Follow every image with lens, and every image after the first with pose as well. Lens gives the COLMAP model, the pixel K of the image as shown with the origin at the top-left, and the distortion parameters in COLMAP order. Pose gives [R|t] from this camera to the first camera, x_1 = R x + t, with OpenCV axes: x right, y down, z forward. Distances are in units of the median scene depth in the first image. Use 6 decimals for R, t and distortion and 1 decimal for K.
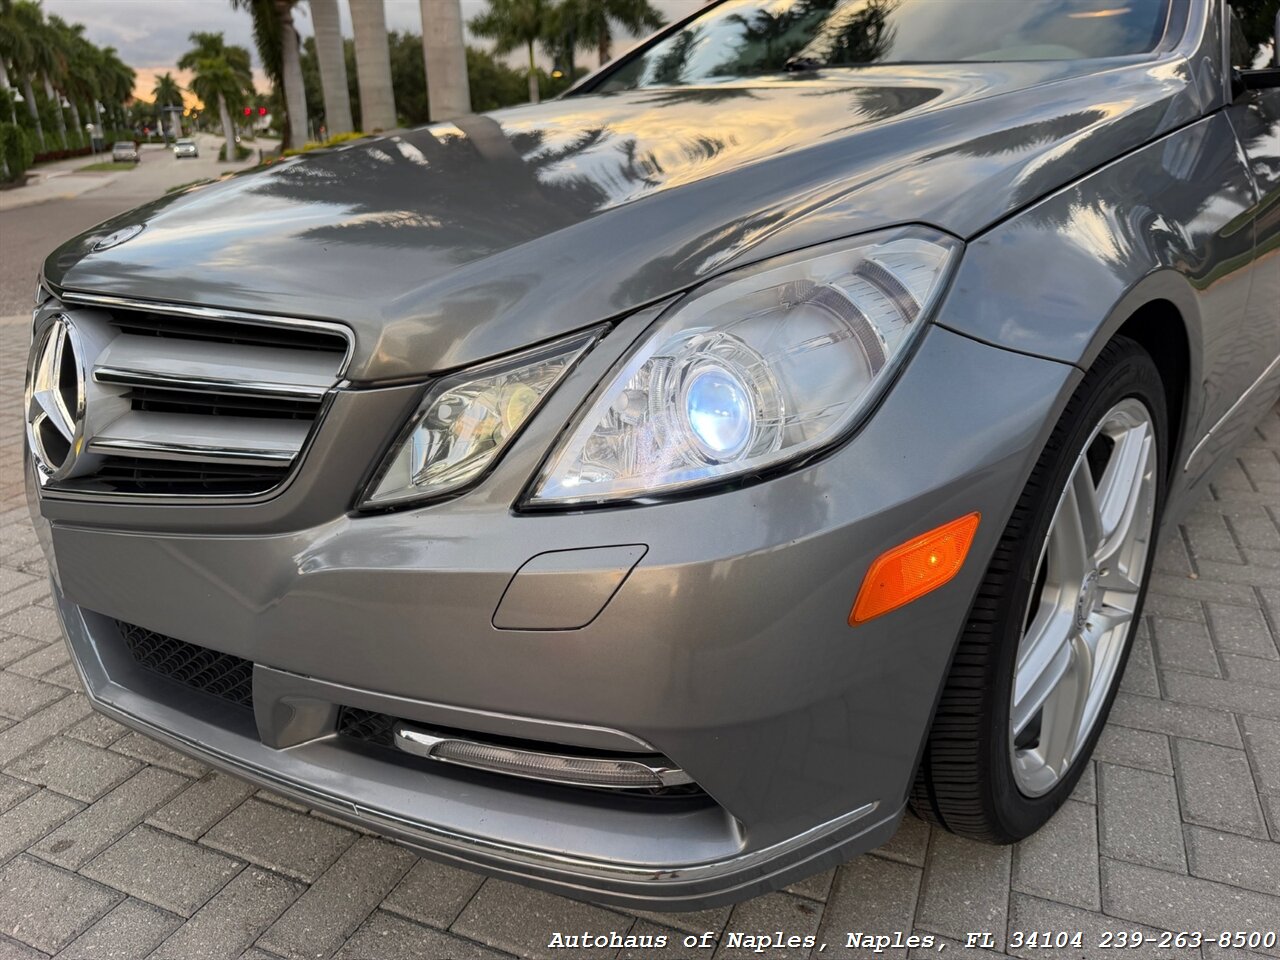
lens RADIAL K [[922.9, 0, 642.5], [0, 922.9, 479.6], [0, 0, 1]] dist [-0.006163, 0.000100]
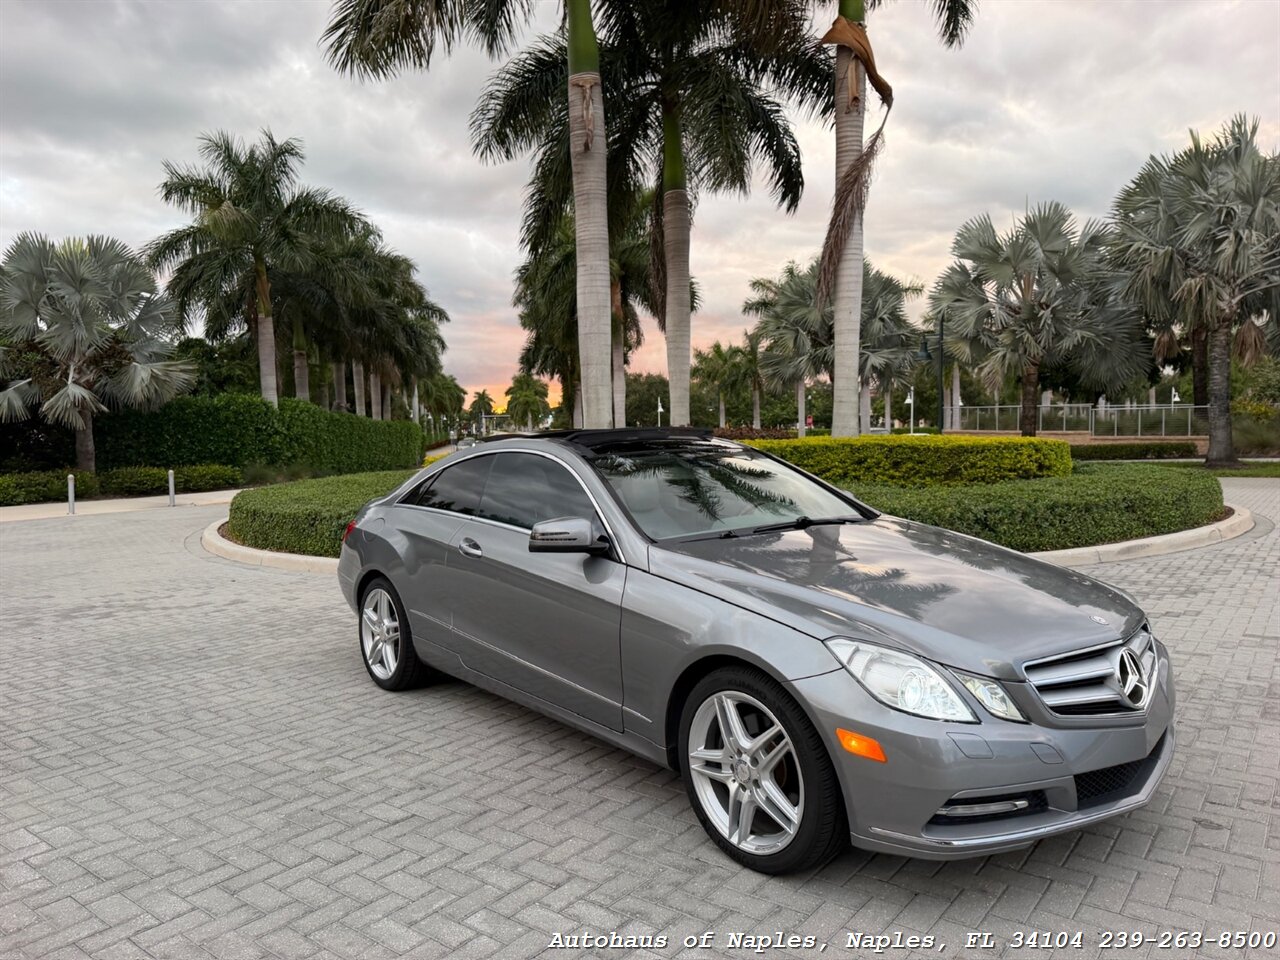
lens RADIAL K [[899.5, 0, 649.1], [0, 899.5, 475.1], [0, 0, 1]] dist [0.041189, -0.057826]
pose [[0.969022, 0.006710, -0.246881, 0.106453], [-0.080834, 0.953189, -0.291371, 0.101400], [0.233369, 0.302302, 0.924204, -0.302602]]
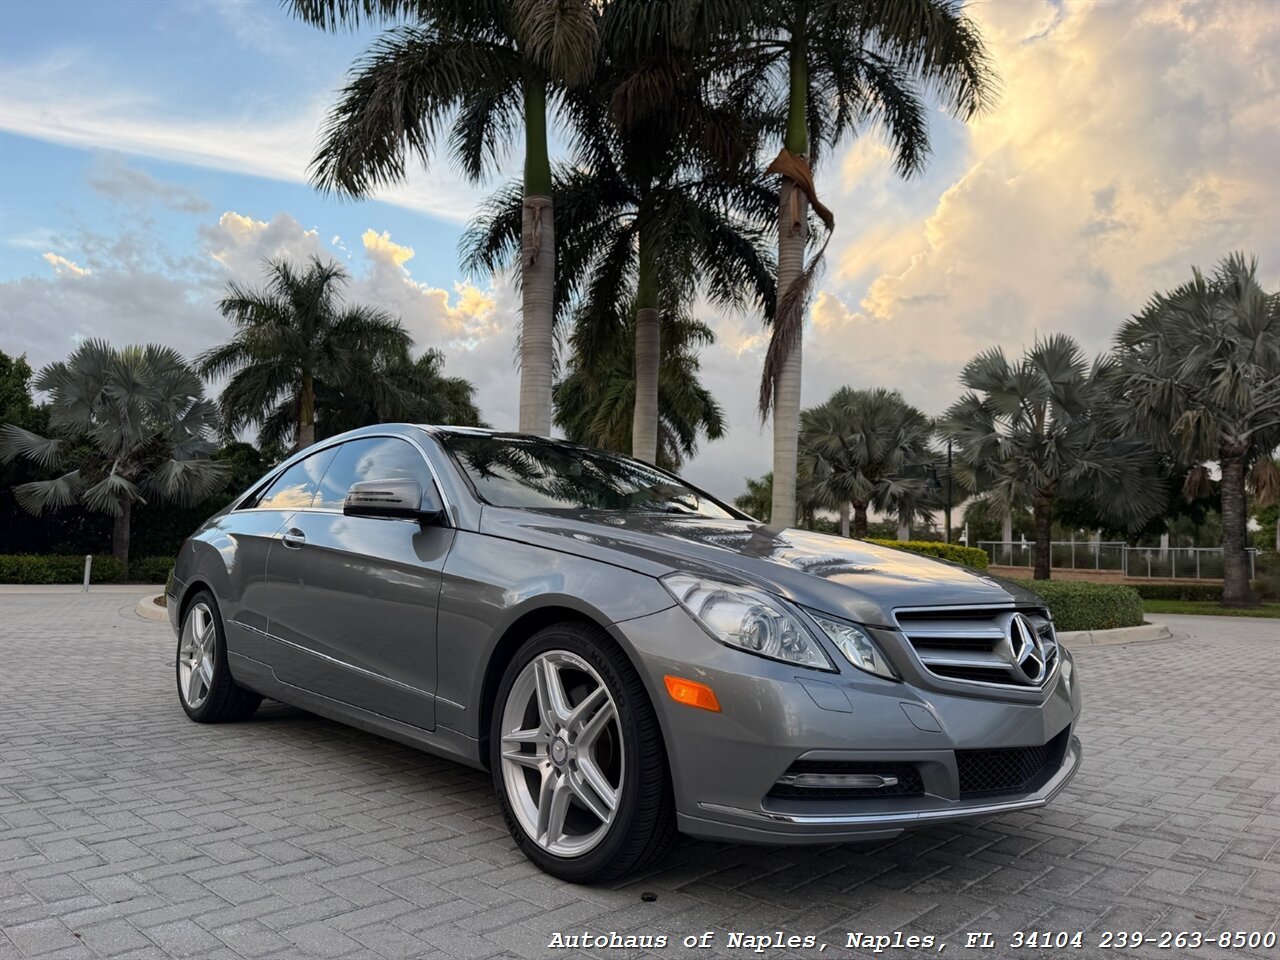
lens RADIAL K [[901.3, 0, 639.4], [0, 901.3, 484.7], [0, 0, 1]] dist [0.025213, -0.030753]
pose [[0.941003, 0.009768, -0.338258, 0.139245], [-0.155647, 0.900068, -0.407003, 0.107348], [0.300479, 0.435640, 0.848487, -0.296065]]
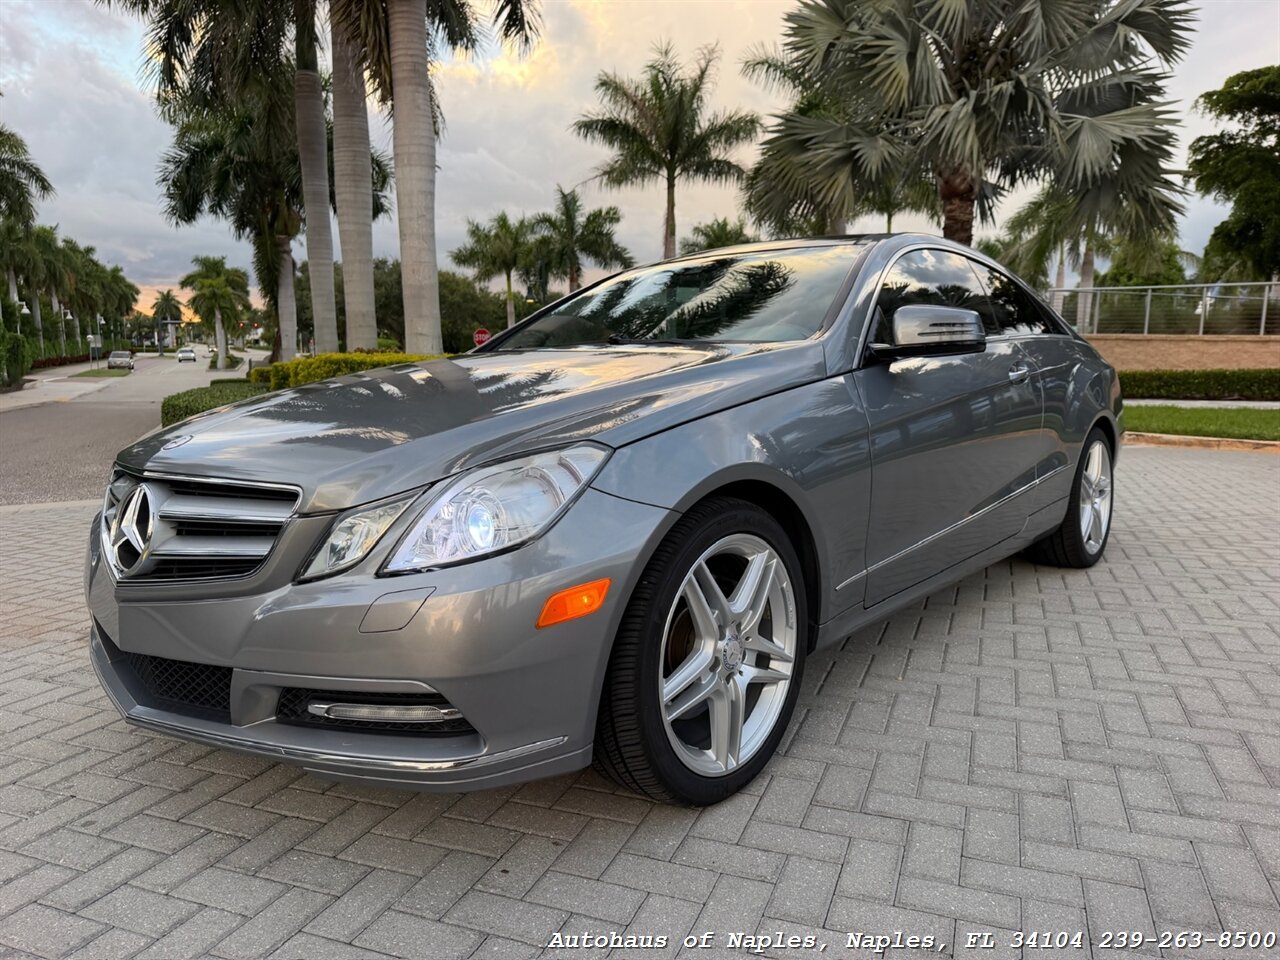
lens RADIAL K [[903.2, 0, 642.6], [0, 903.2, 489.0], [0, 0, 1]] dist [0.016622, -0.025060]
pose [[0.999349, 0.010061, 0.034644, 0.004957], [-0.002712, 0.978560, -0.205943, 0.003303], [-0.035973, 0.205715, 0.977950, -0.013148]]
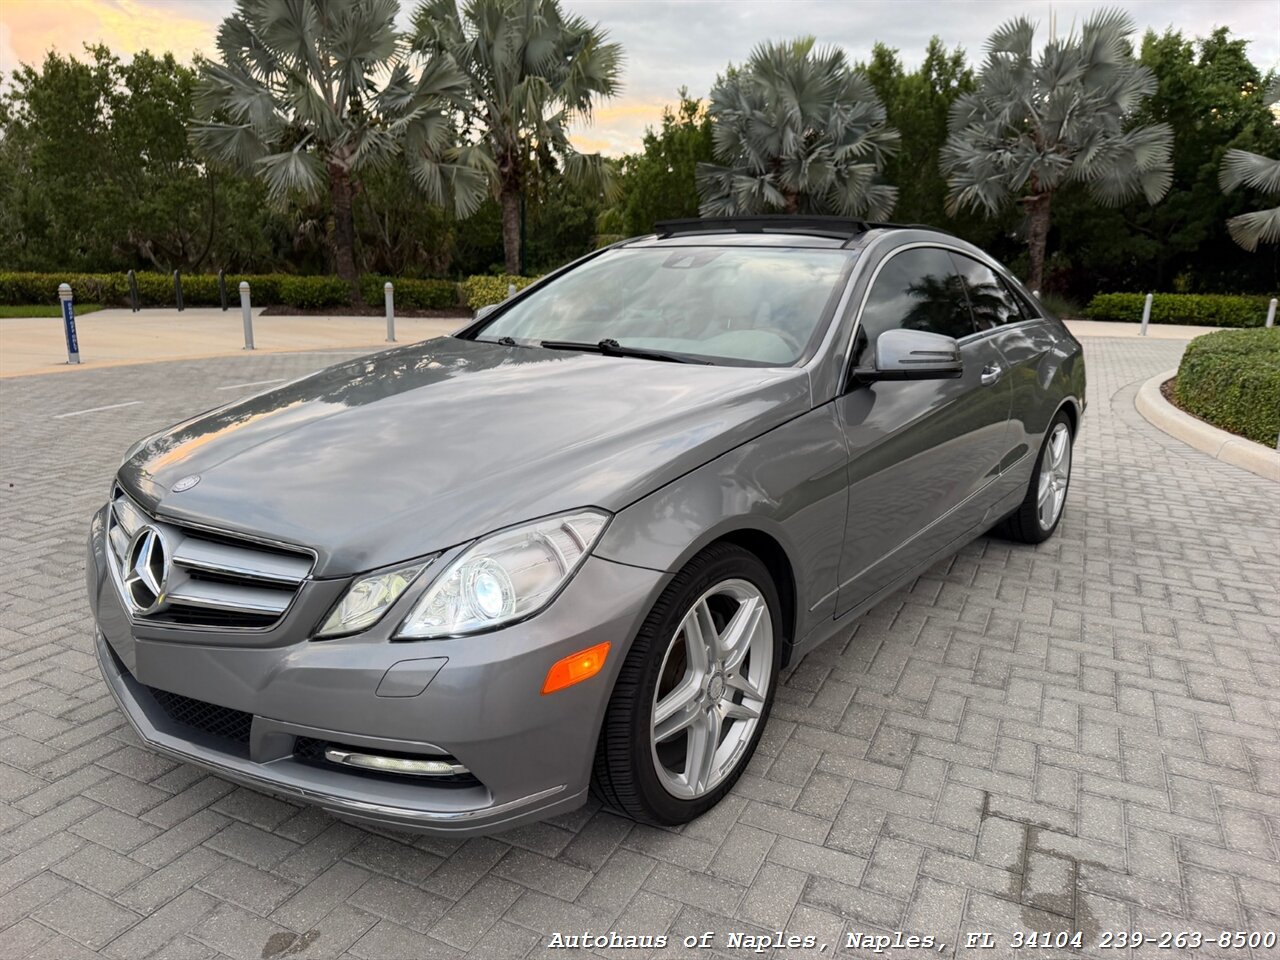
lens RADIAL K [[903.2, 0, 642.6], [0, 903.2, 489.0], [0, 0, 1]] dist [0.016622, -0.025060]
pose [[-0.043885, 0.261016, -0.964337, 0.141096], [-0.369604, 0.892537, 0.258402, 0.082478], [0.928152, 0.367763, 0.057303, -0.248102]]
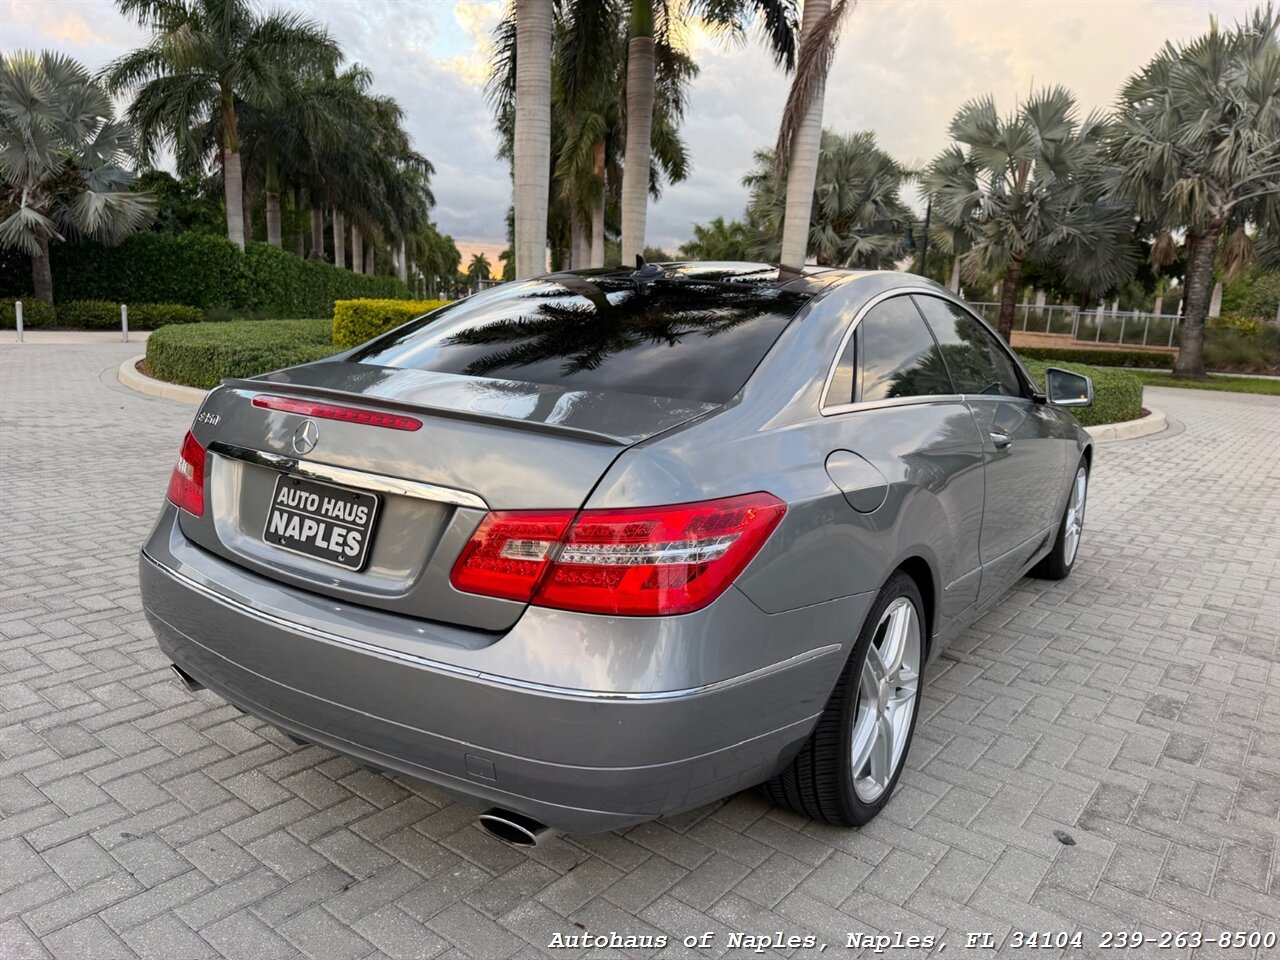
lens RADIAL K [[903.2, 0, 642.6], [0, 903.2, 489.0], [0, 0, 1]] dist [0.016622, -0.025060]
pose [[0.964036, 0.112048, -0.240999, 0.121524], [-0.150576, 0.977477, -0.147868, 0.102260], [0.219003, 0.178839, 0.959195, -0.298634]]
